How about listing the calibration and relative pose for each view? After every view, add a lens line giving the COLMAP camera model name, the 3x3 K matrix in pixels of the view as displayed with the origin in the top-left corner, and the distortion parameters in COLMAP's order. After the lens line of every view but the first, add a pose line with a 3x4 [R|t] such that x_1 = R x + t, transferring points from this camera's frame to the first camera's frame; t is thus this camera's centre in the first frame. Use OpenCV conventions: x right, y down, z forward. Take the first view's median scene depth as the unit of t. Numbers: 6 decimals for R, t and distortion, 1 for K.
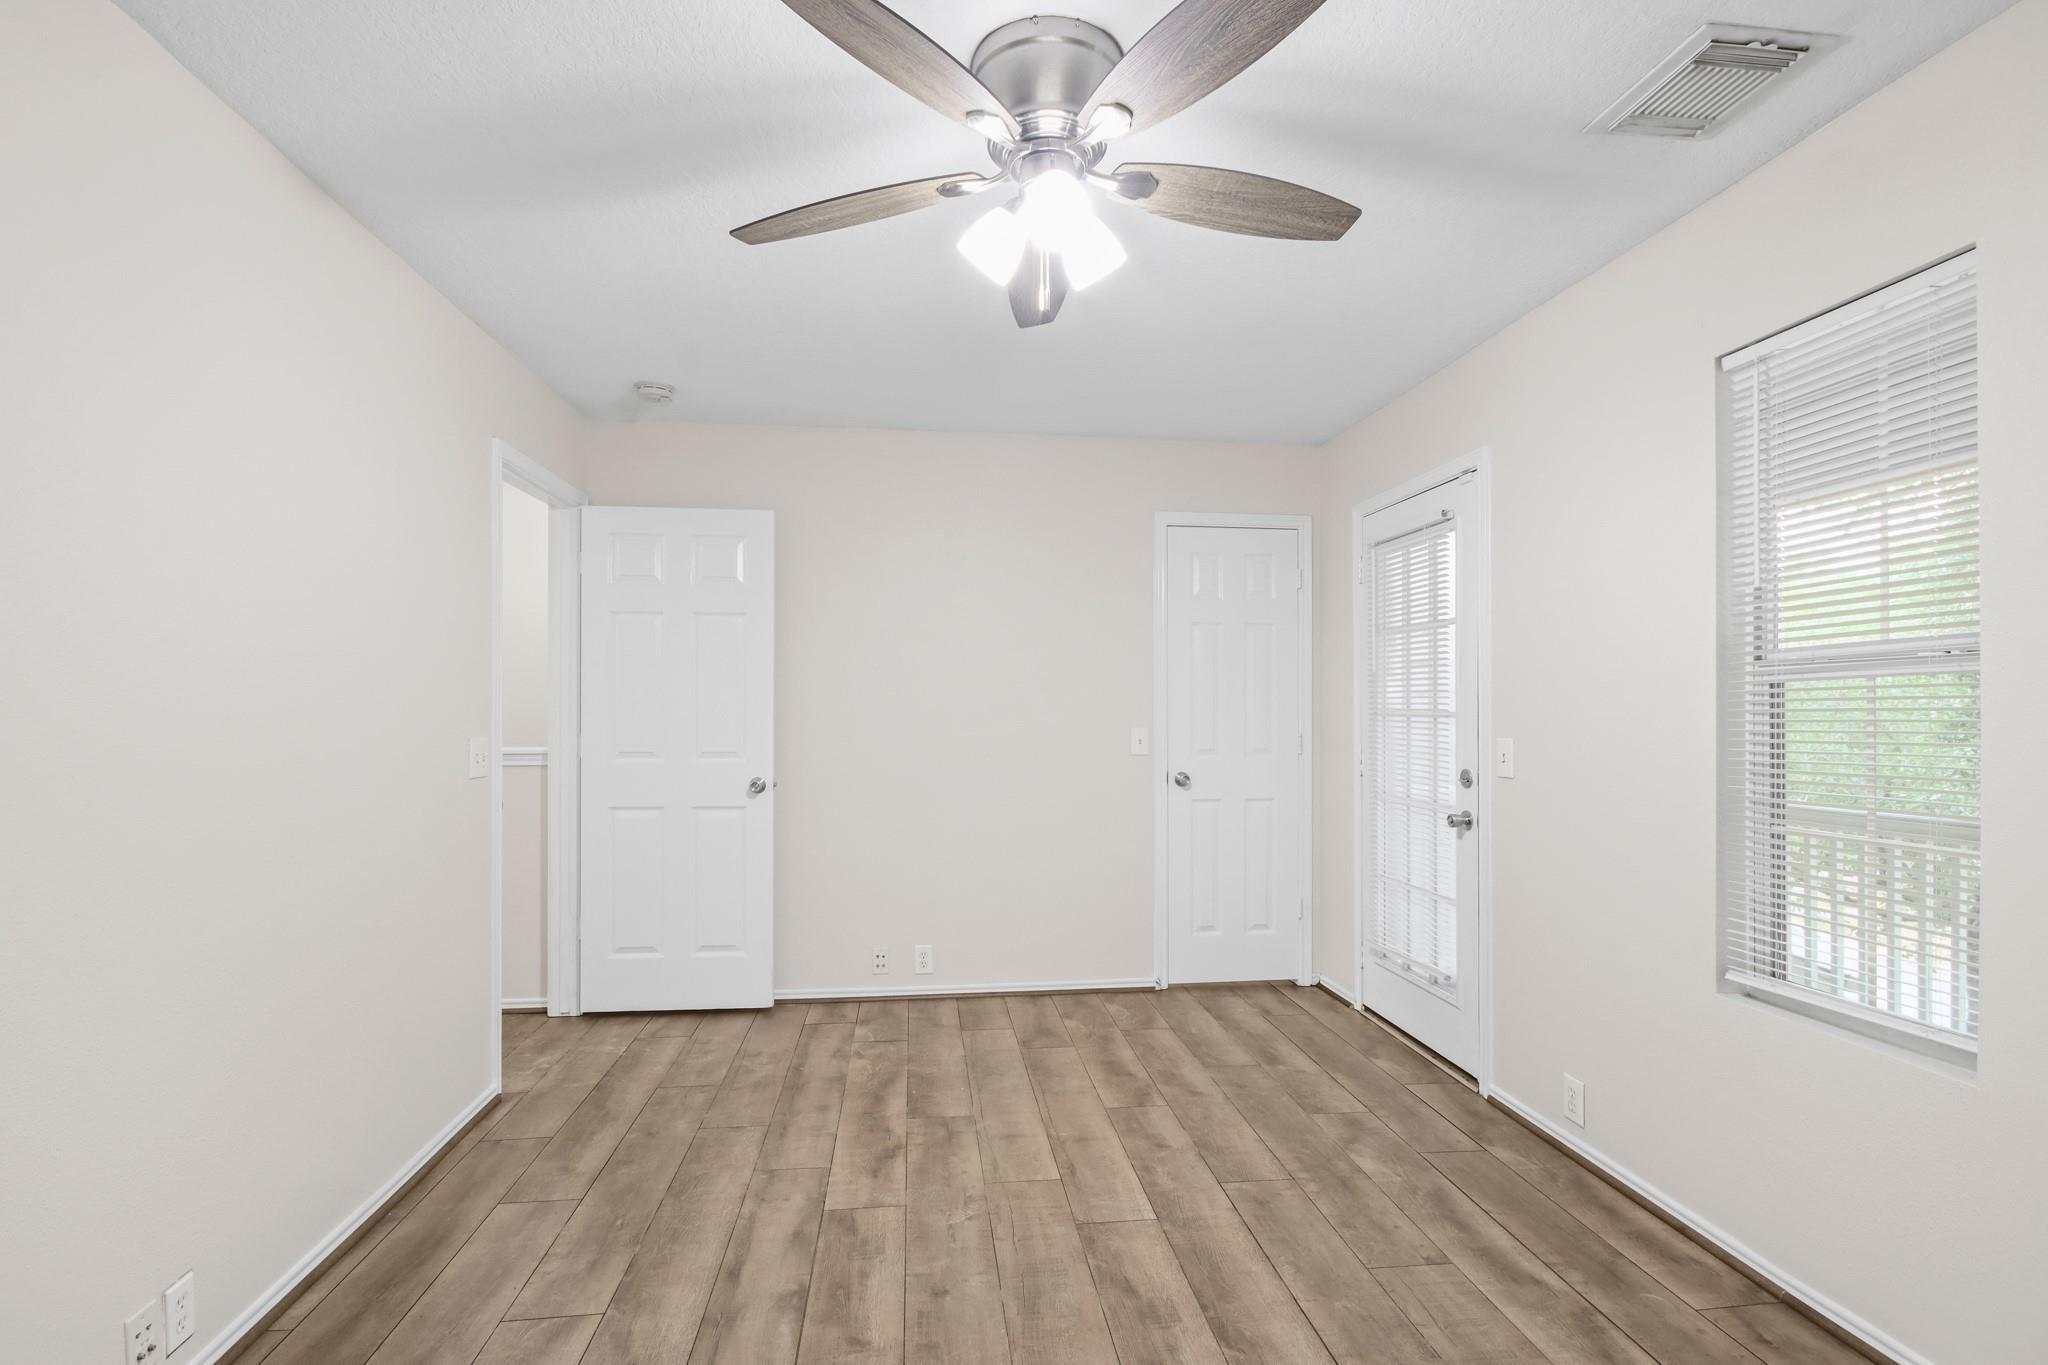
lens RADIAL K [[967.0, 0, 1019.2], [0, 967.0, 713.3], [0, 0, 1]] dist [0.001161, 0.000057]
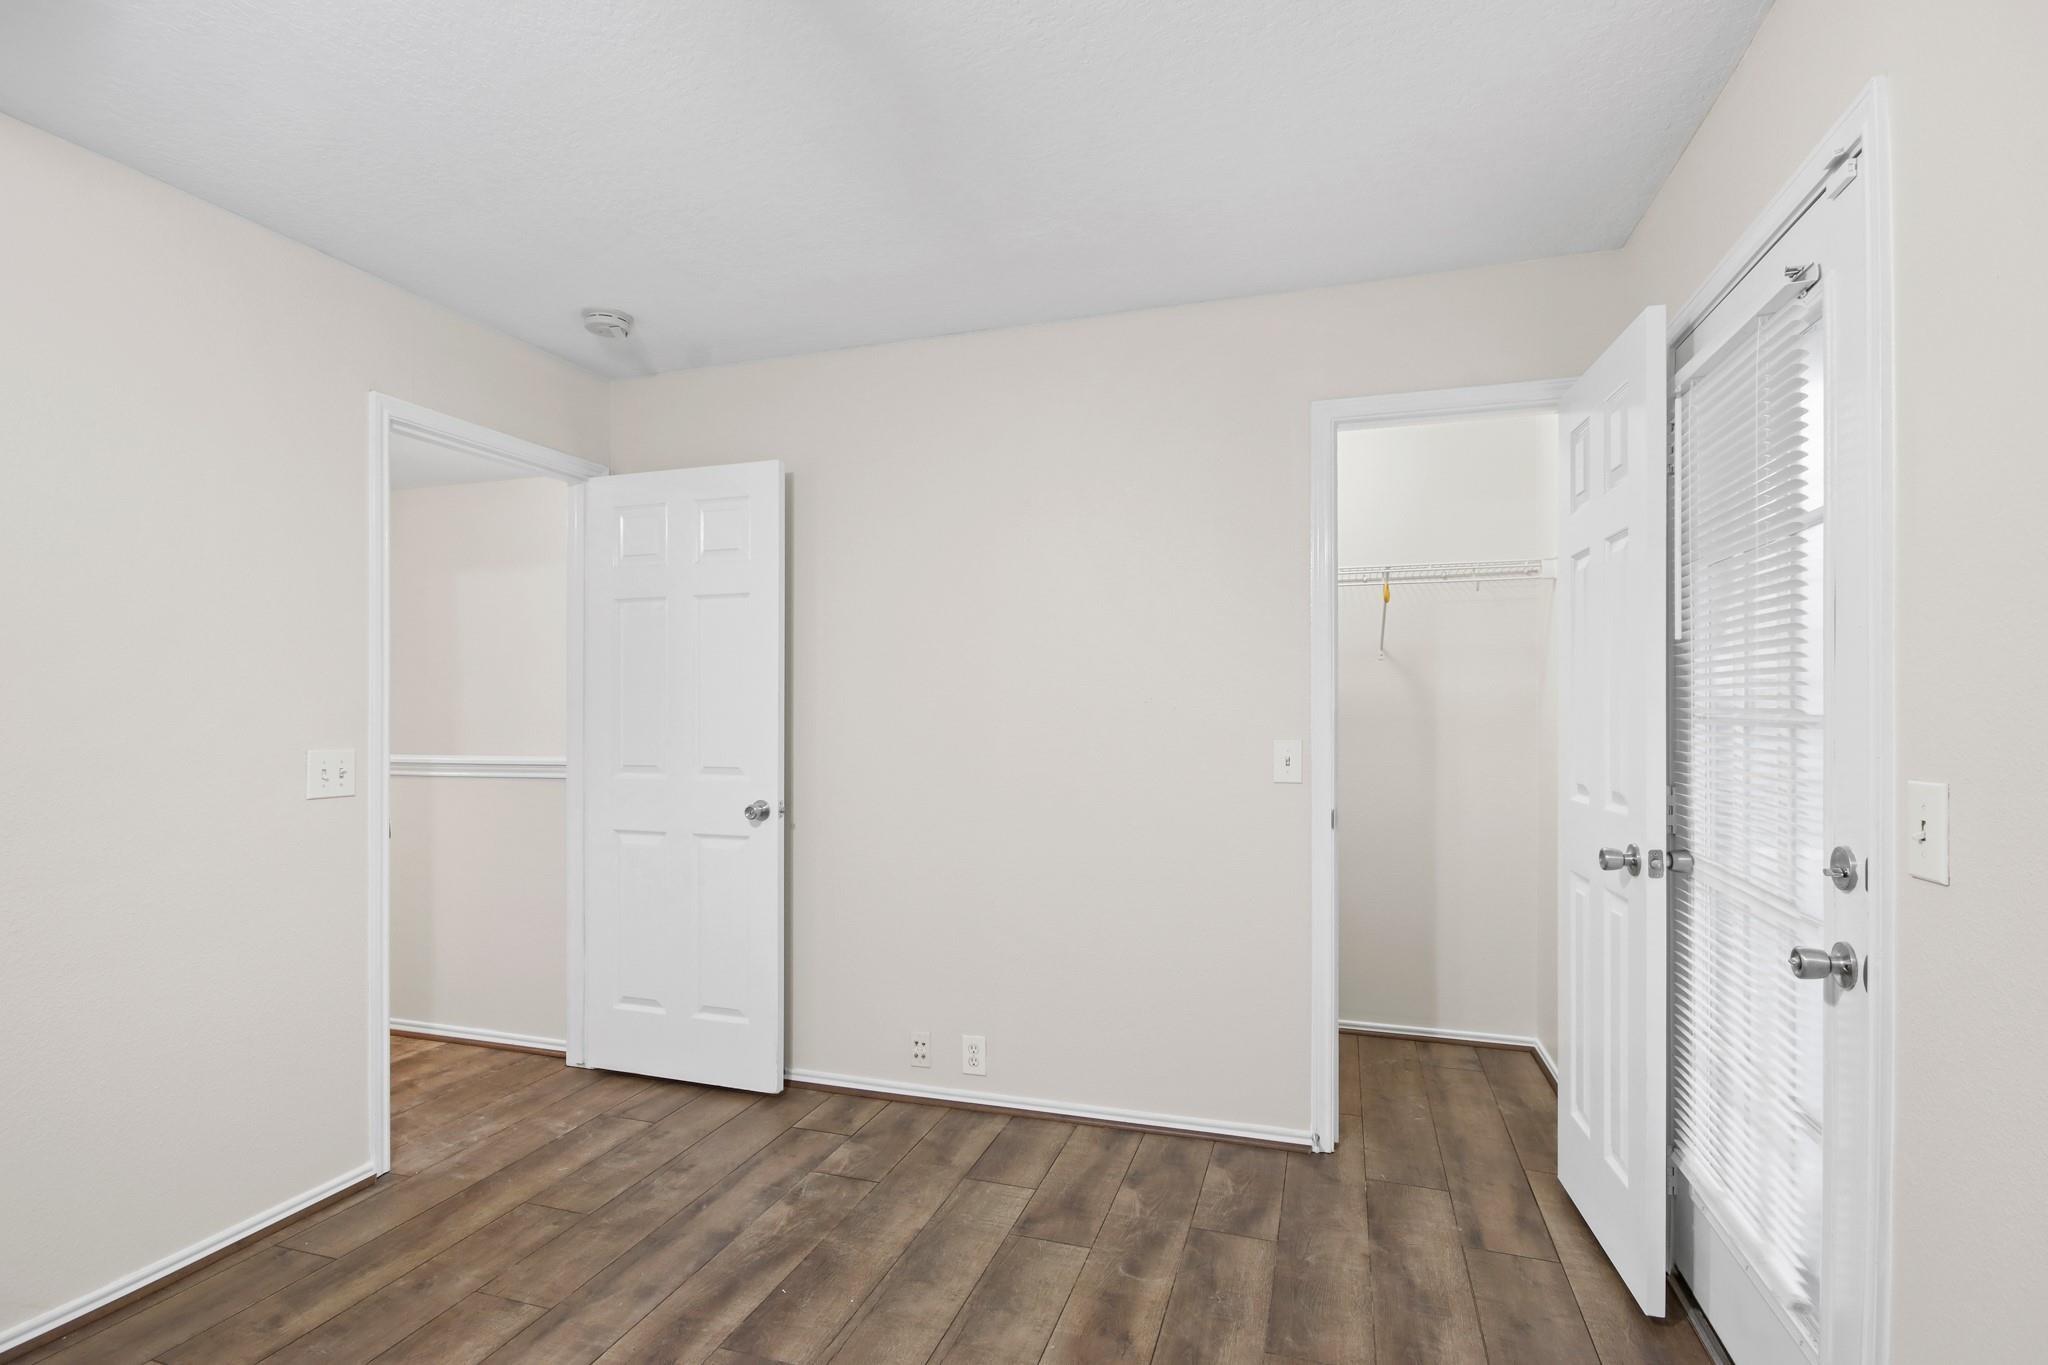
lens RADIAL K [[959.8, 0, 1024.4], [0, 959.8, 724.0], [0, 0, 1]] dist [0.021560, -0.023414]
pose [[0.910769, 0.001039, -0.412916, 0.283314], [0.002126, 0.999972, 0.007204, -0.001563], [0.412912, -0.007439, 0.910741, 0.422183]]
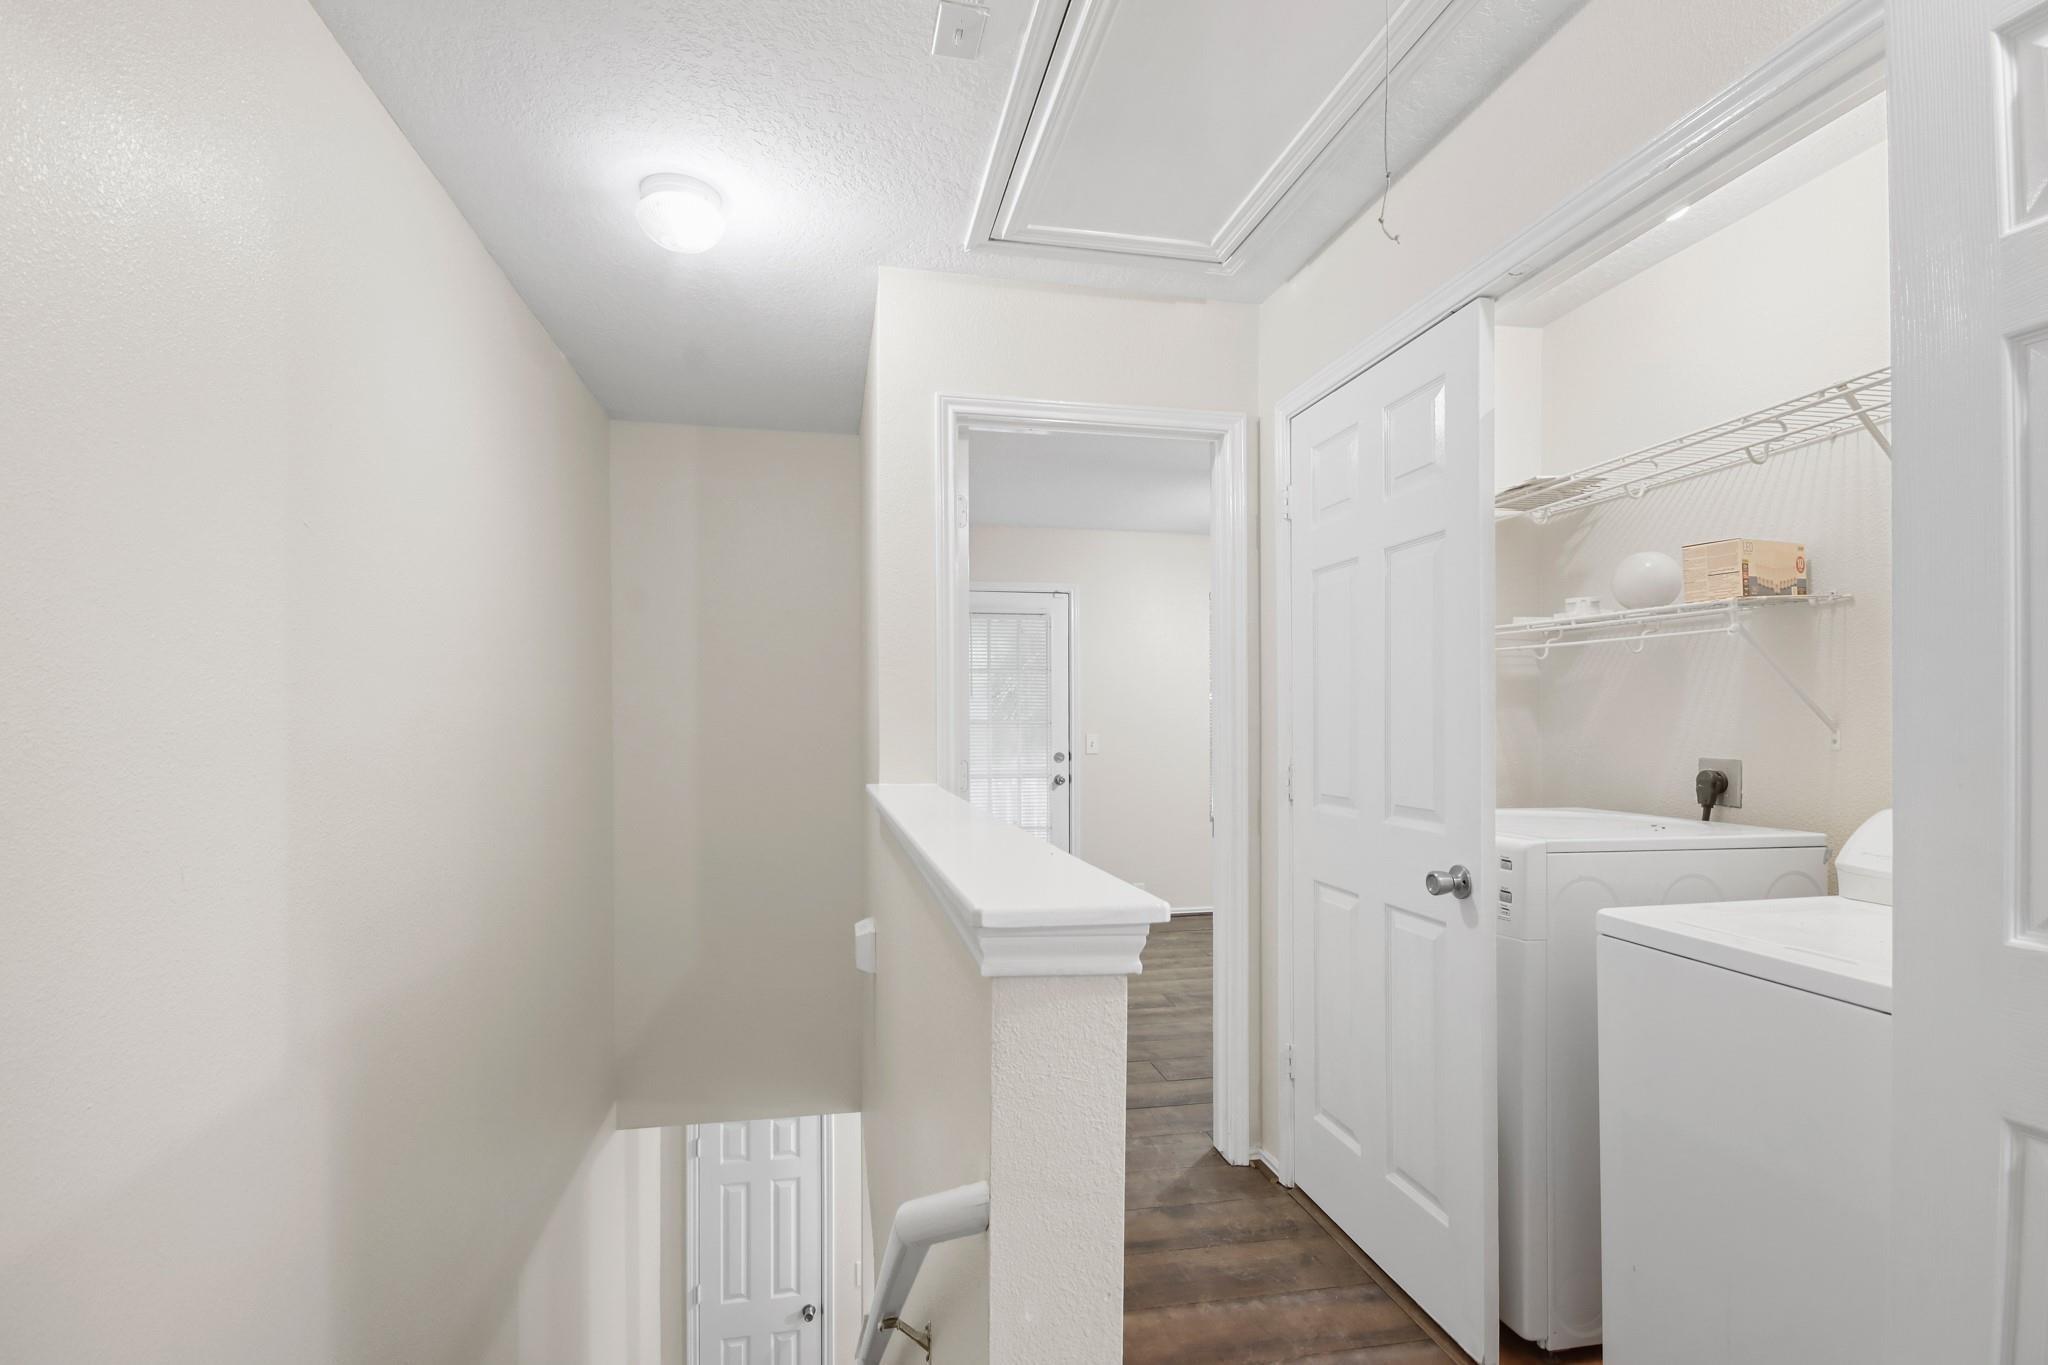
lens RADIAL K [[968.8, 0, 1028.9], [0, 968.8, 718.9], [0, 0, 1]] dist [-0.000267, -0.000295]
pose [[-0.090650, 0.003637, 0.995876, -1.279678], [-0.000817, 0.999993, -0.003726, 0.000811], [-0.995882, -0.001151, -0.090647, 1.134767]]
